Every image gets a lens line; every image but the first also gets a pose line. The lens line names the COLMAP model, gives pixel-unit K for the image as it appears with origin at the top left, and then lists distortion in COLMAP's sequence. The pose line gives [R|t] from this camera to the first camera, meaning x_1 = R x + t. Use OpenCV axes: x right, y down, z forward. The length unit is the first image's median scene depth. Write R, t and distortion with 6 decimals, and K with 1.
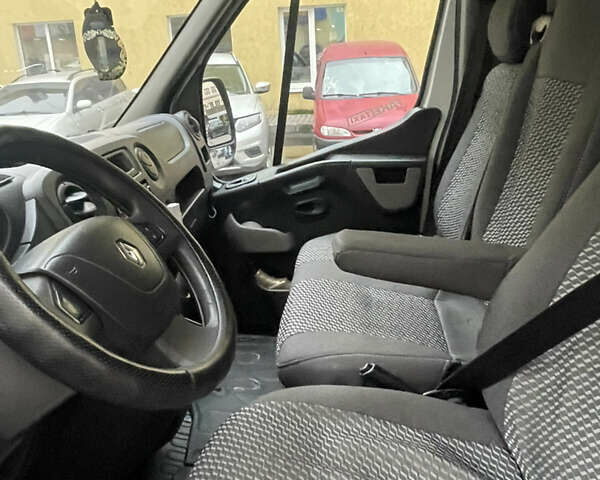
lens RADIAL K [[580.9, 0, 299.9], [0, 580.9, 198.2], [0, 0, 1]] dist [-0.007461, -0.011634]
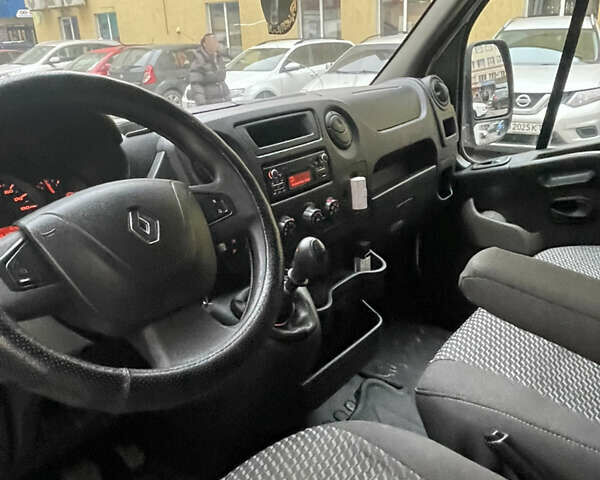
lens RADIAL K [[580.9, 0, 299.9], [0, 580.9, 198.2], [0, 0, 1]] dist [-0.007461, -0.011634]
pose [[0.825502, 0.170327, -0.538084, 0.136782], [-0.138516, 0.985359, 0.099405, -0.024050], [0.547137, -0.007525, 0.837009, 0.133094]]
